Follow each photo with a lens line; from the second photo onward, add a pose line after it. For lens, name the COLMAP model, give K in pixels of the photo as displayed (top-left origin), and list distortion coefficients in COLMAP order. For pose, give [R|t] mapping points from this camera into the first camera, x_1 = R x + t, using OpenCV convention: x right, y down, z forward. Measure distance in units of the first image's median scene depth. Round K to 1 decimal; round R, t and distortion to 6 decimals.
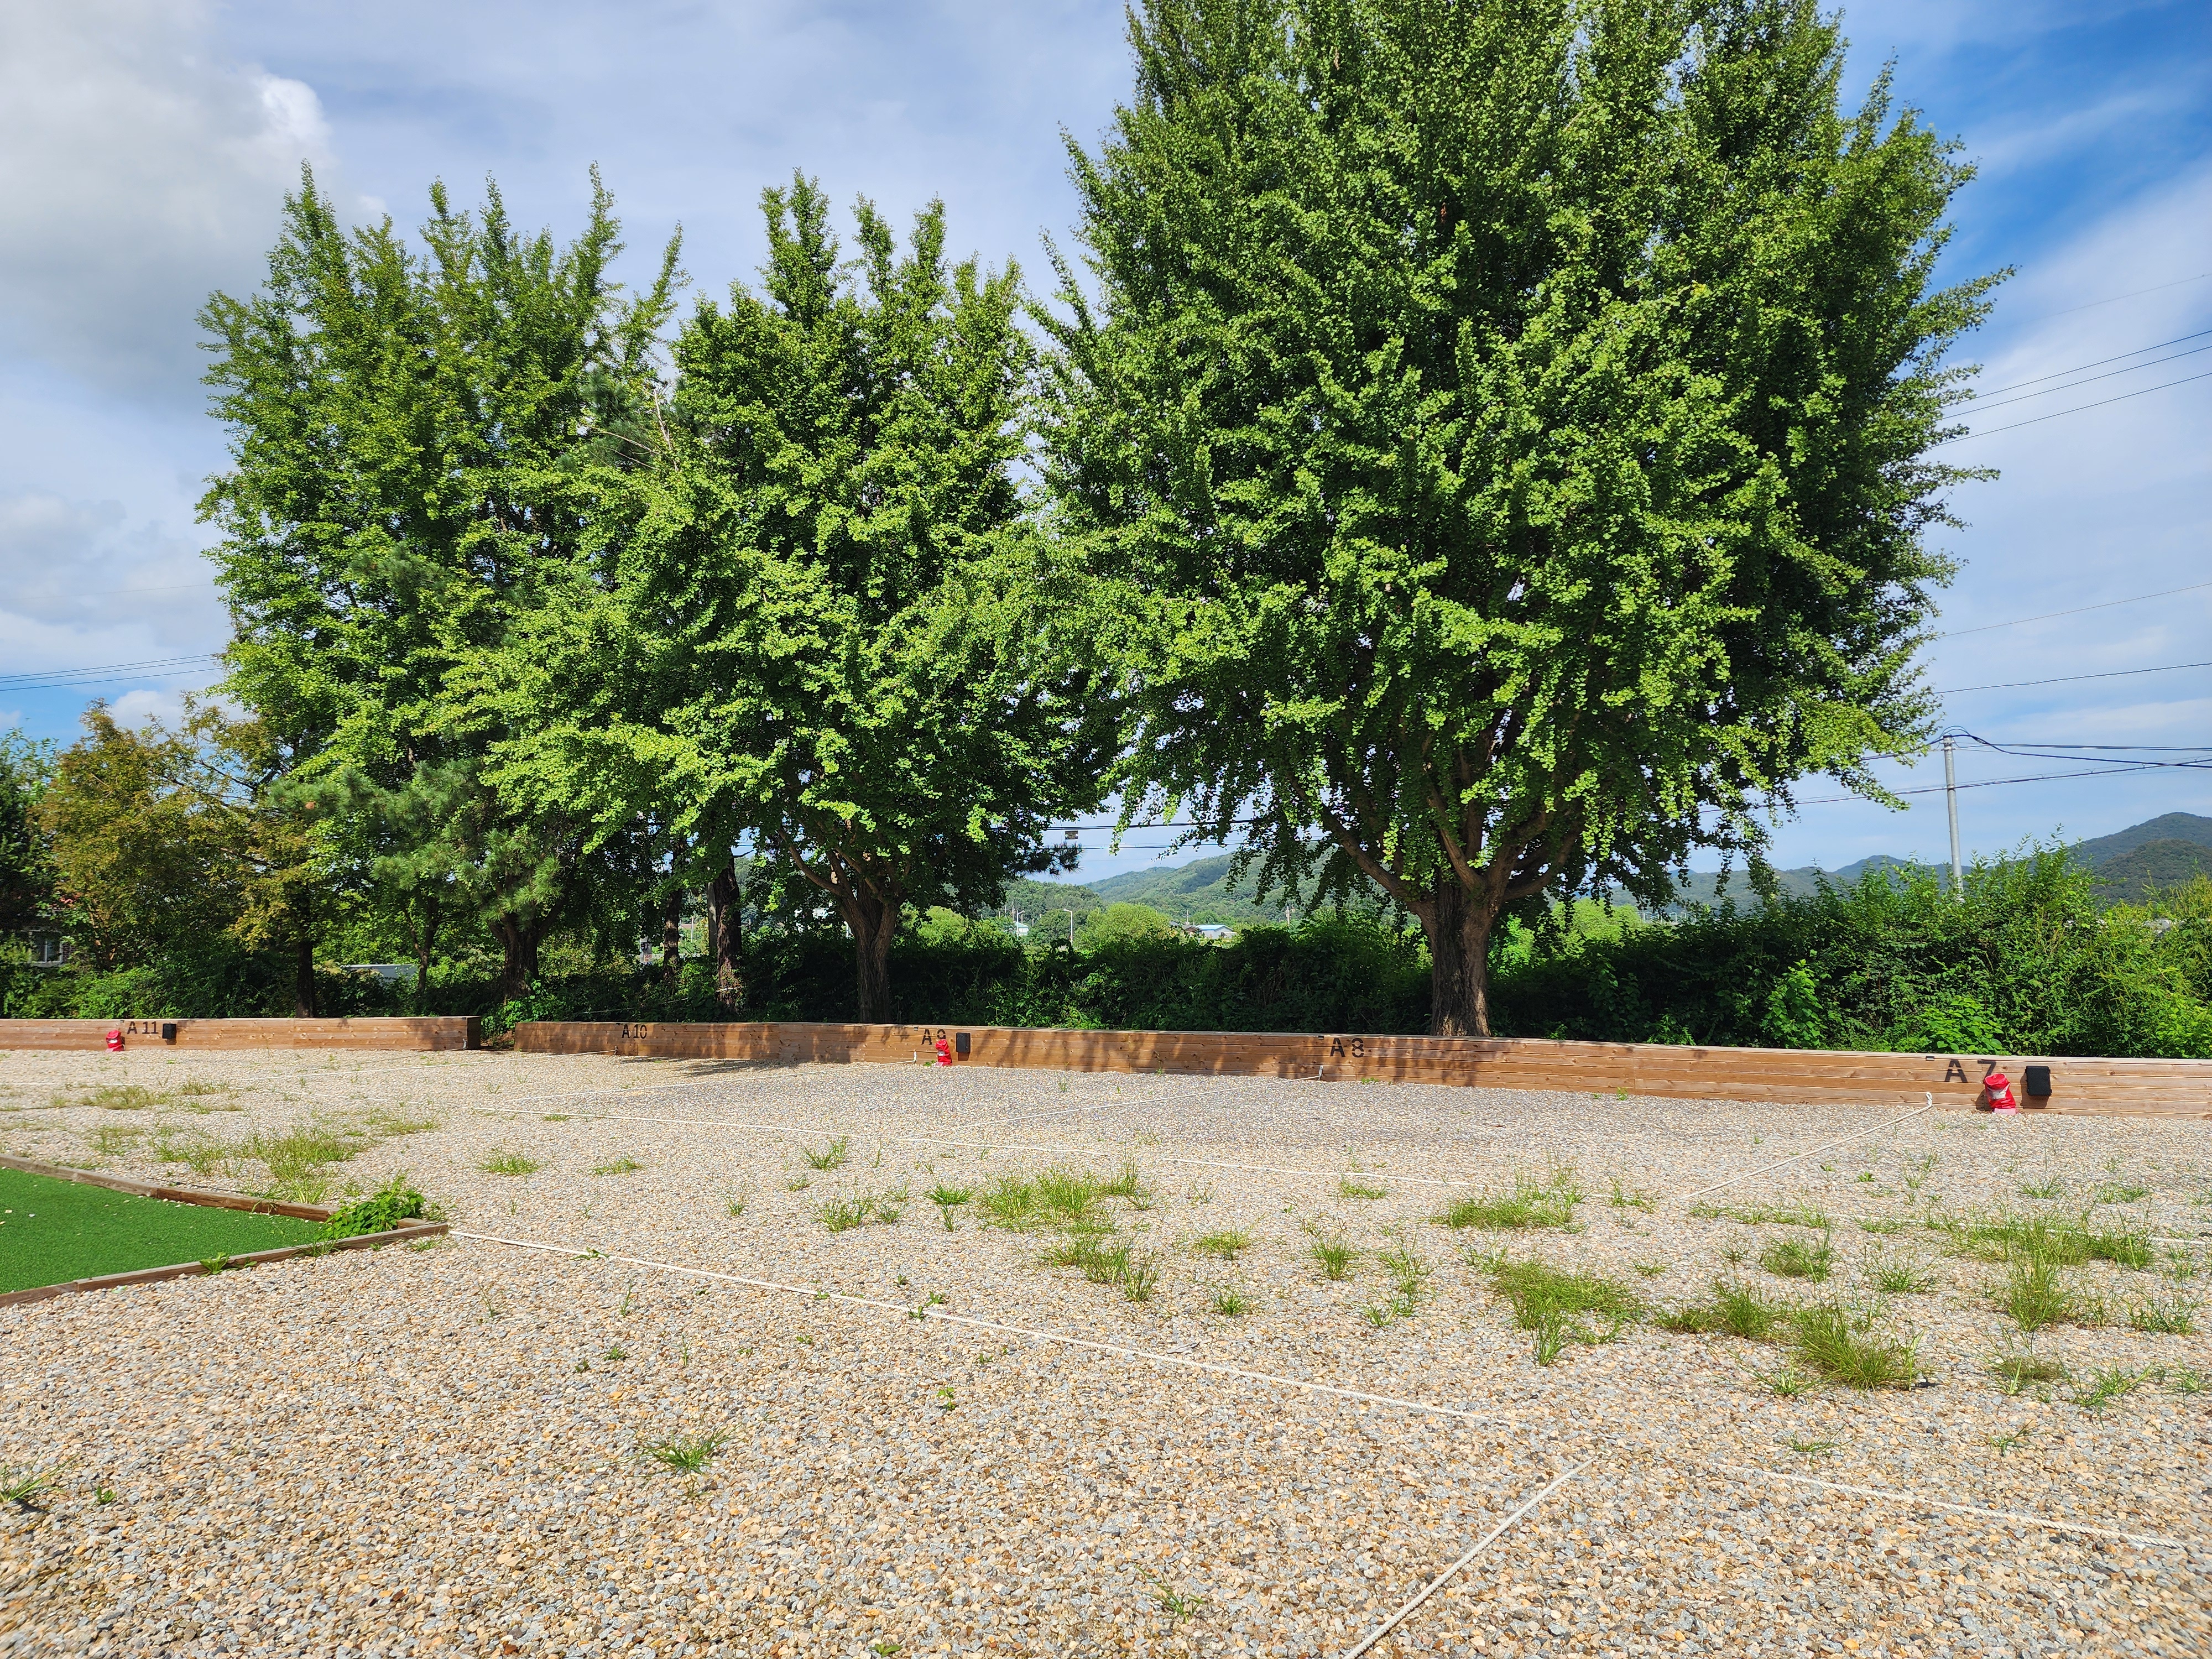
lens RADIAL K [[1467.7, 0, 1100.8], [0, 1467.7, 833.6], [0, 0, 1]] dist [0.096664, -0.079460]
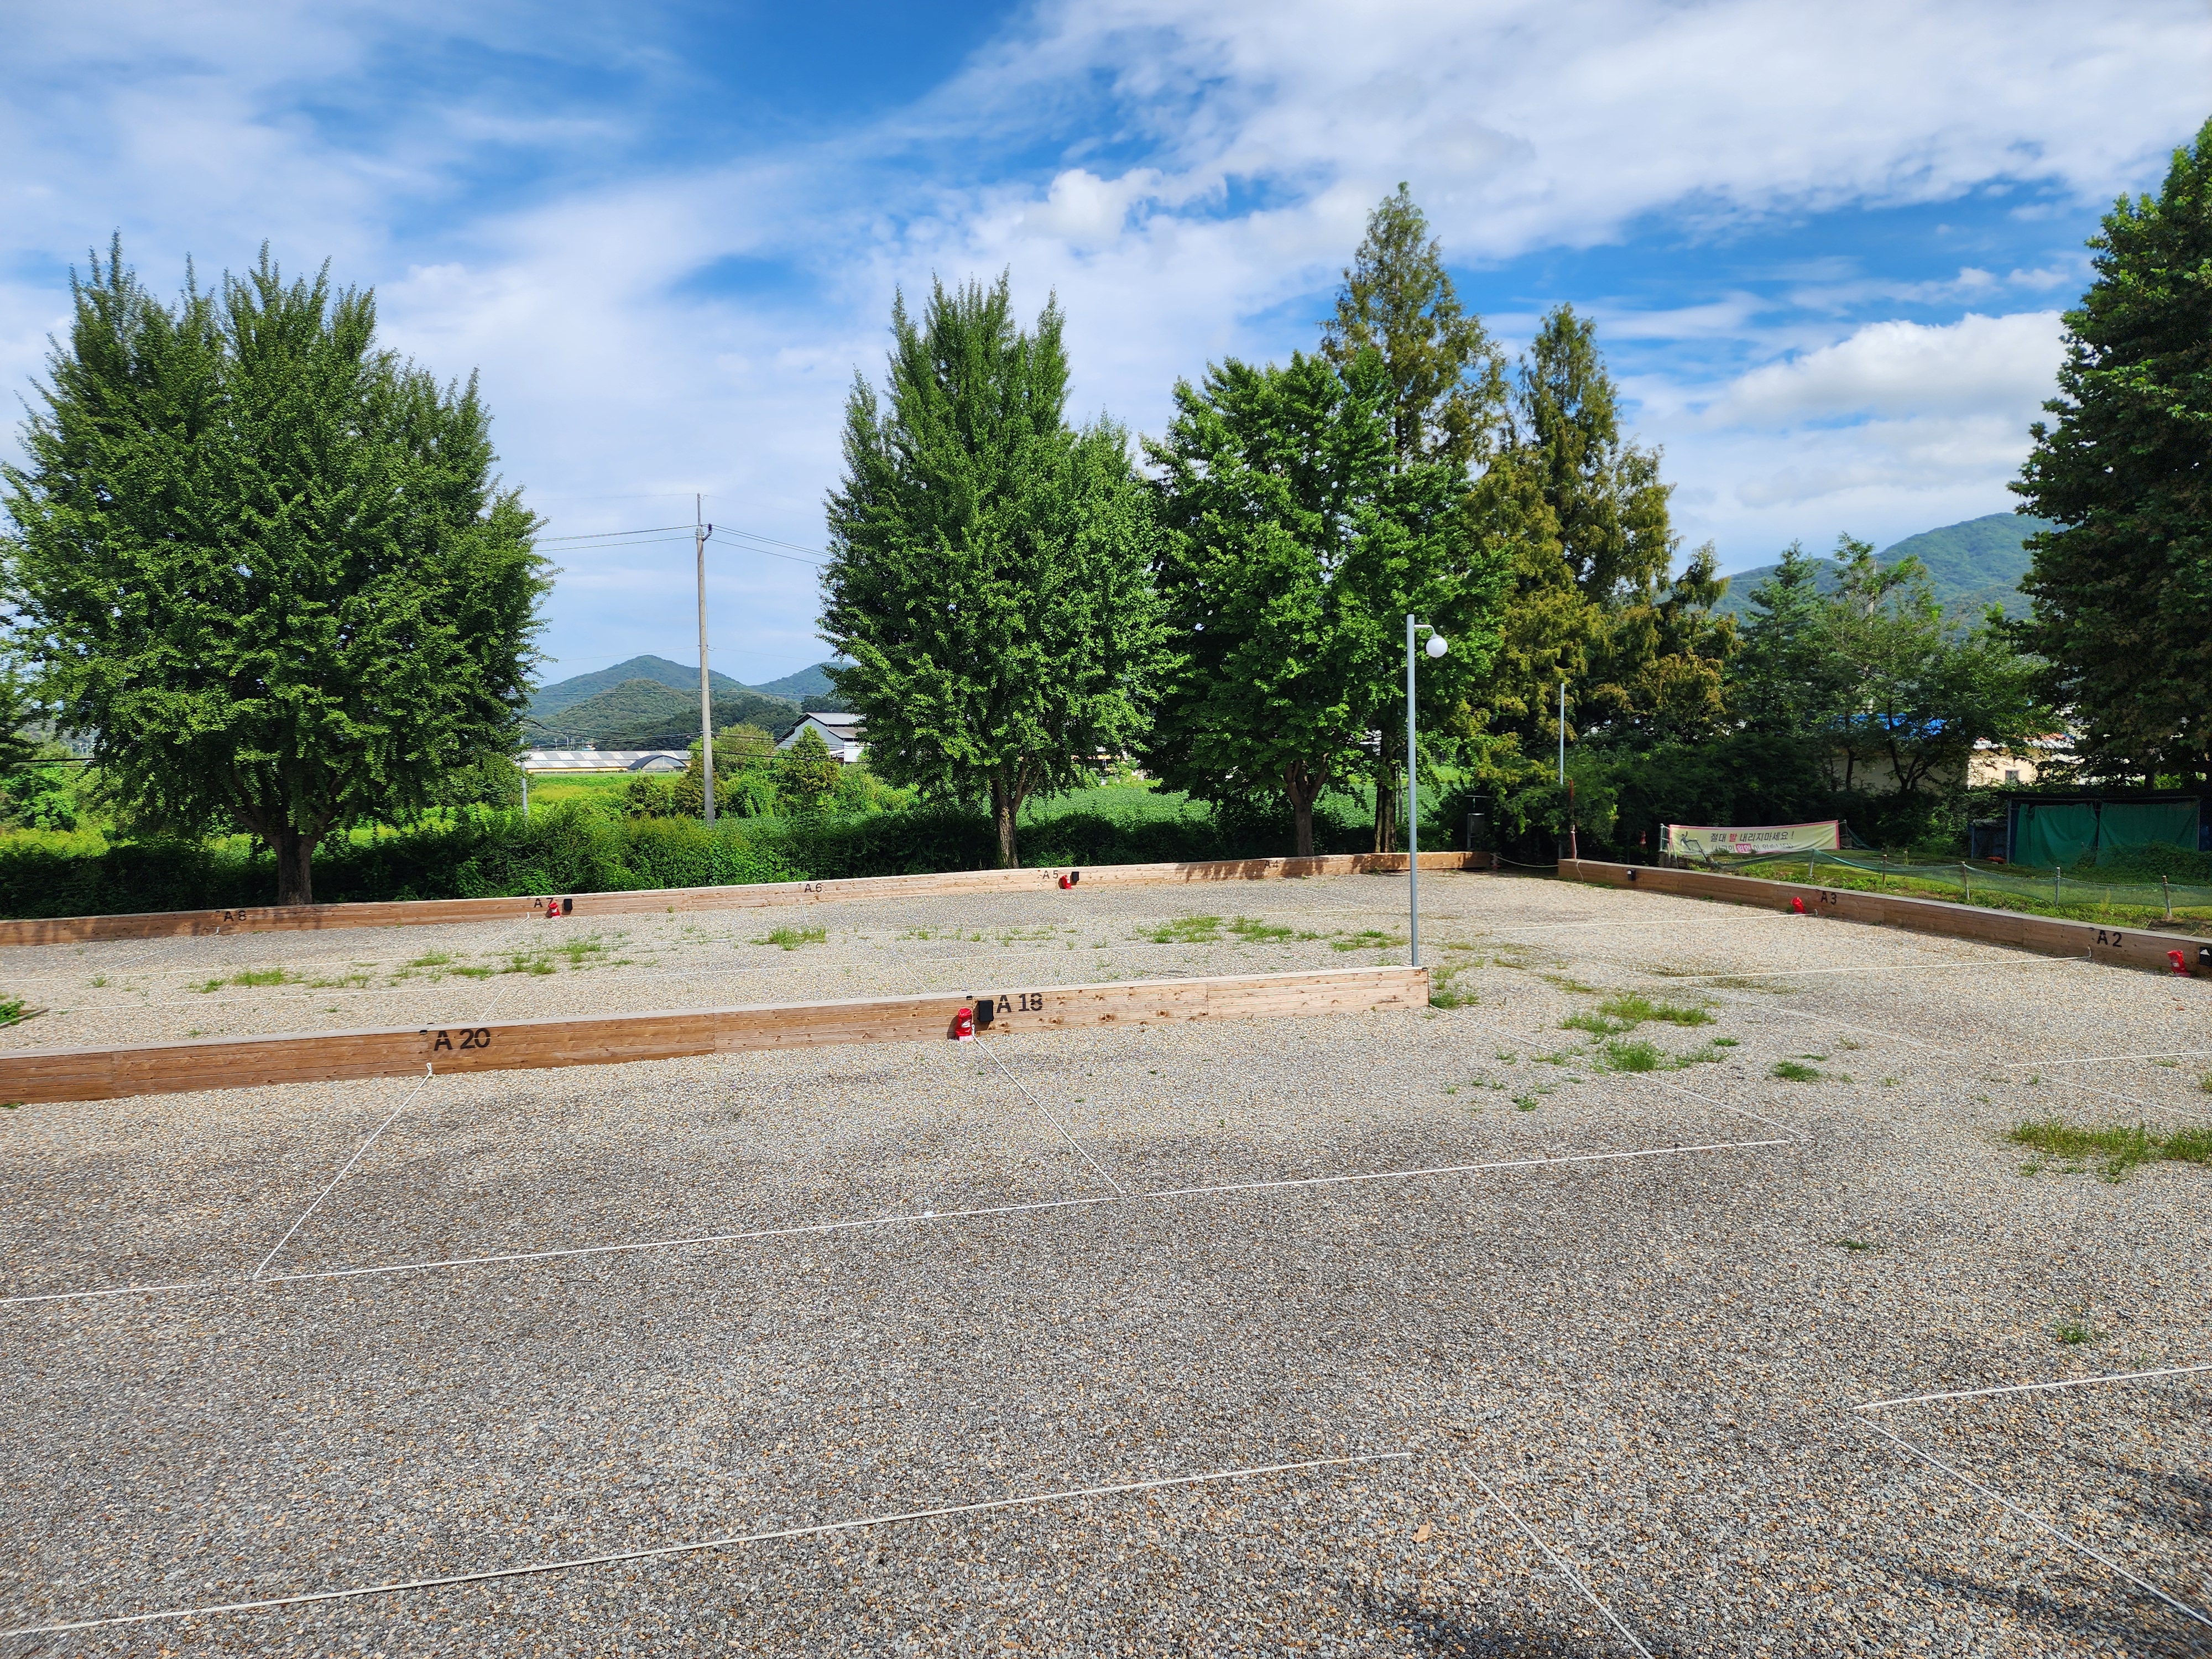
lens RADIAL K [[1467.7, 0, 1100.8], [0, 1467.7, 833.6], [0, 0, 1]] dist [0.096664, -0.079460]
pose [[0.609099, -0.038656, 0.792152, -0.658765], [-0.055711, 0.994259, 0.091356, -0.189562], [-0.791135, -0.099776, 0.603448, -0.986014]]
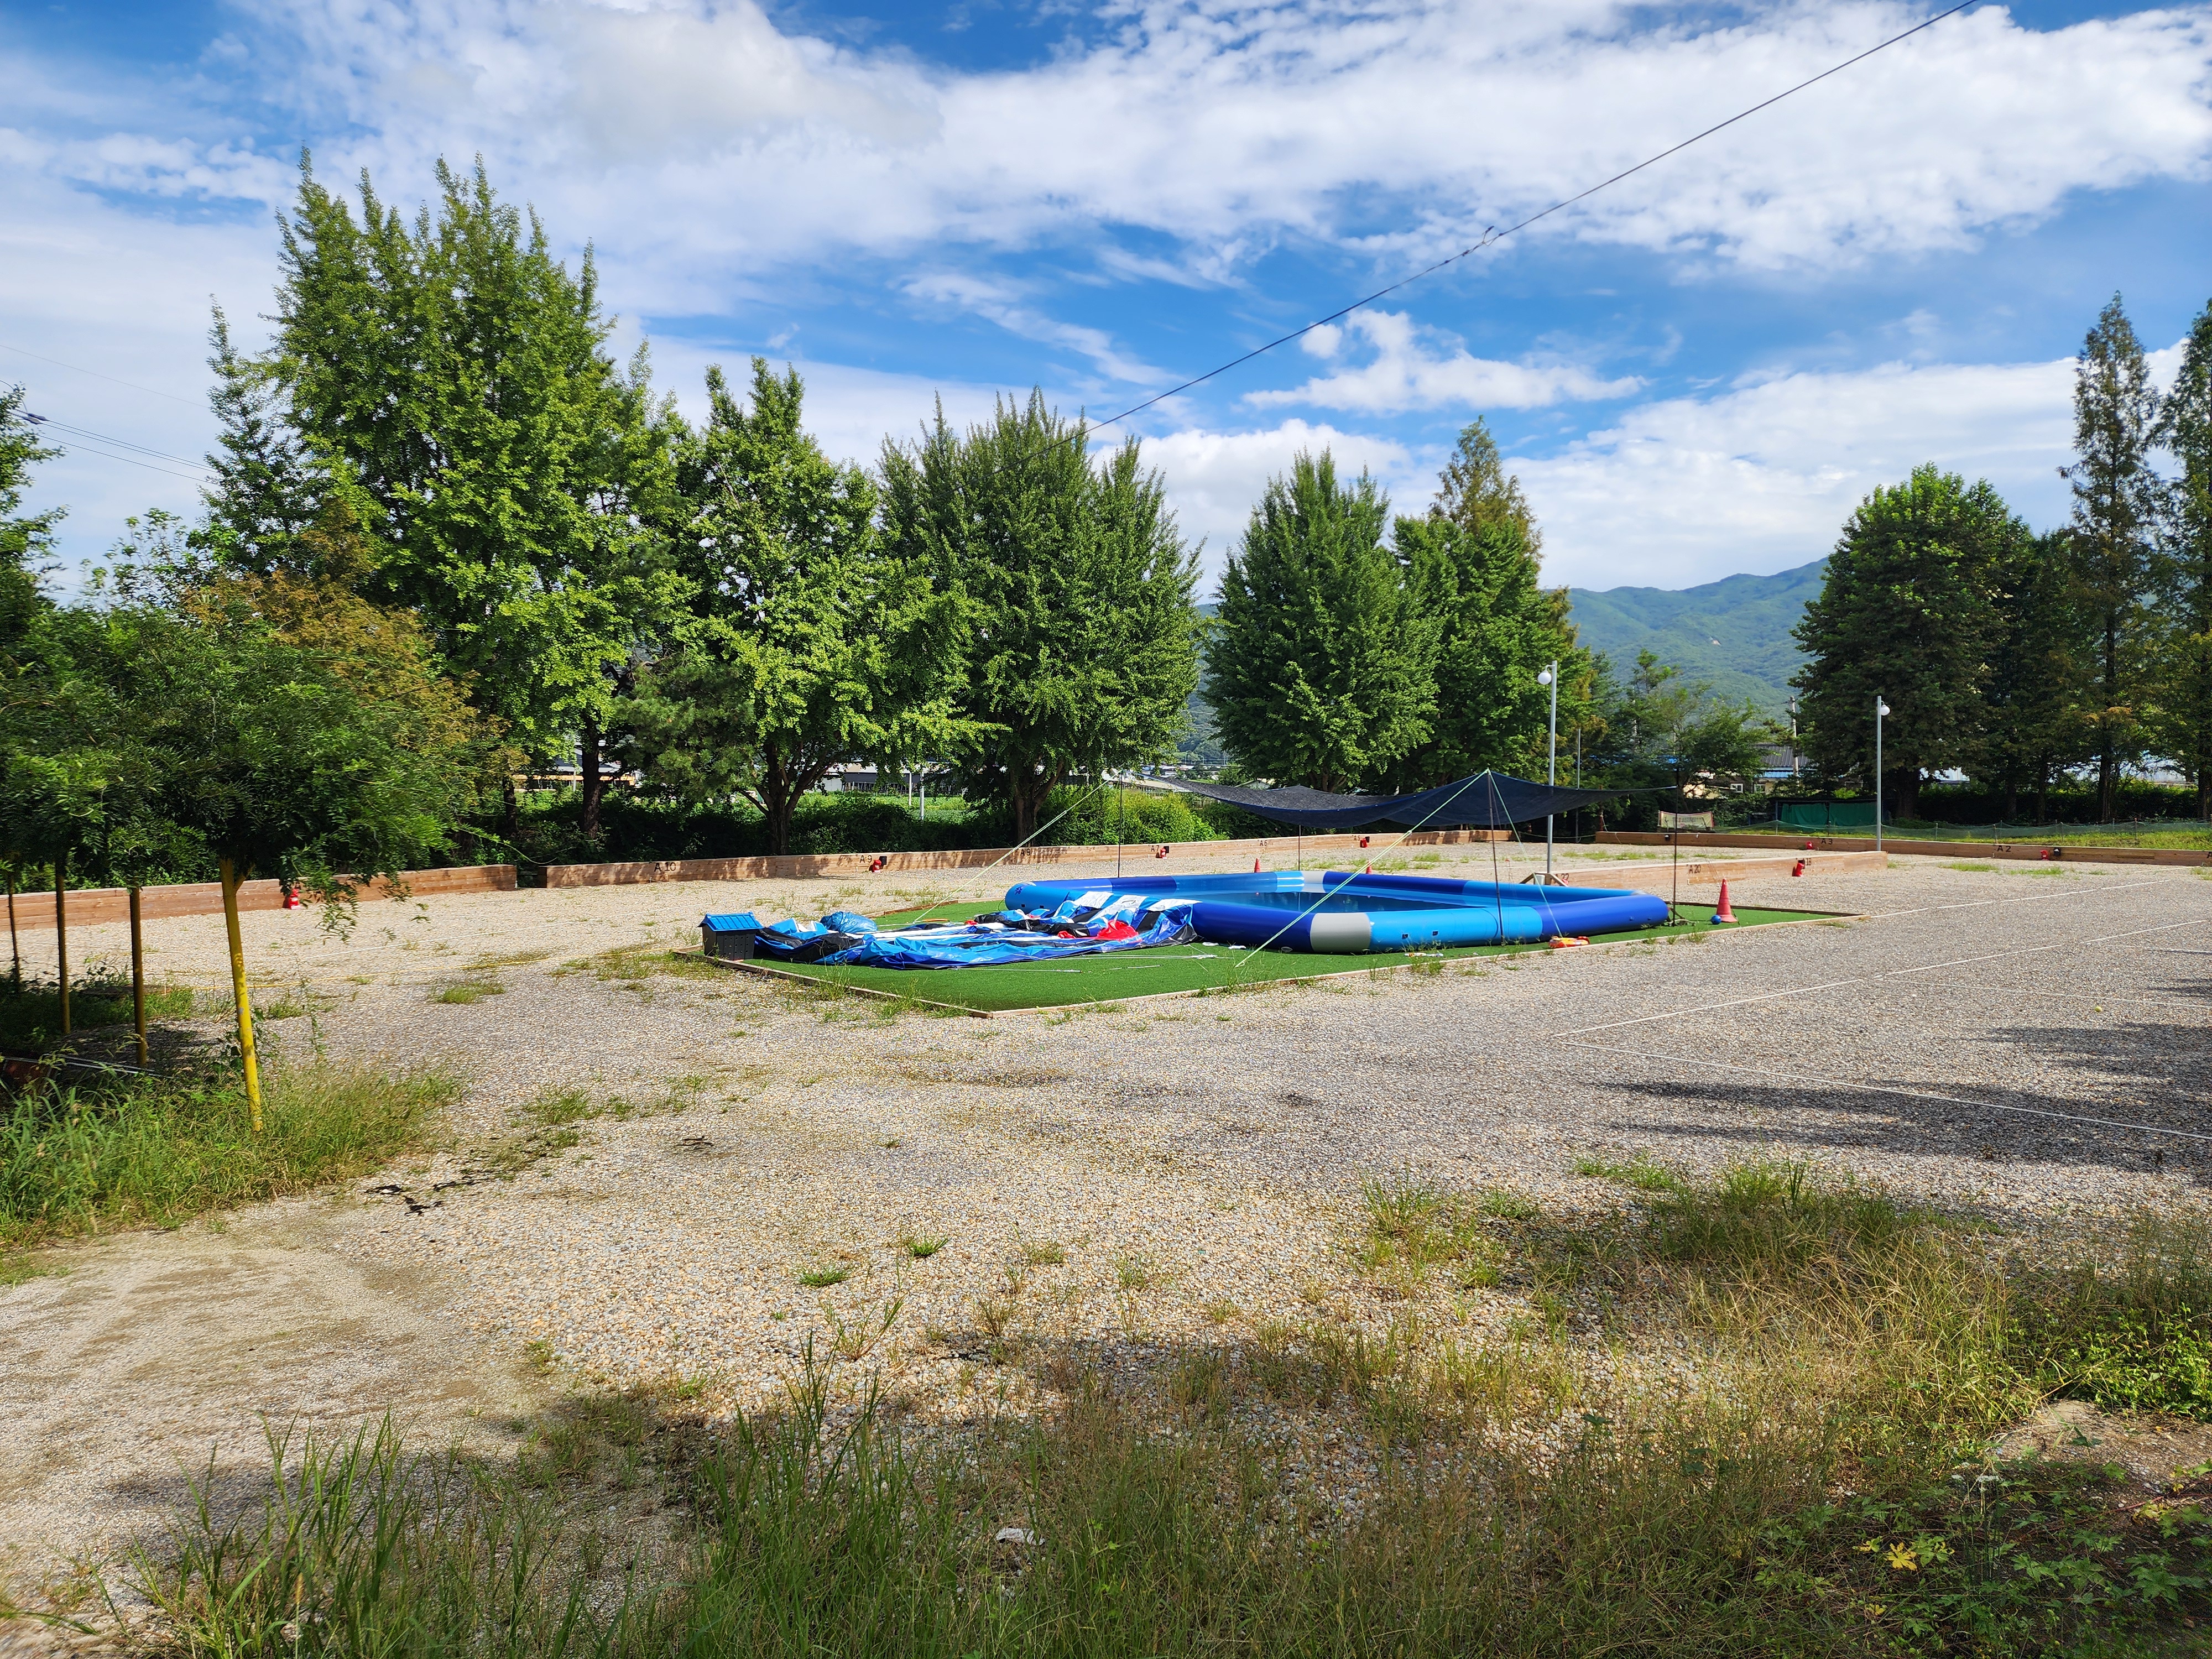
lens RADIAL K [[1467.7, 0, 1100.8], [0, 1467.7, 833.6], [0, 0, 1]] dist [0.096664, -0.079460]
pose [[0.193042, -0.017941, 0.981027, -2.487880], [-0.089694, 0.995324, 0.035852, 0.001731], [-0.977082, -0.094914, 0.190530, 0.361896]]
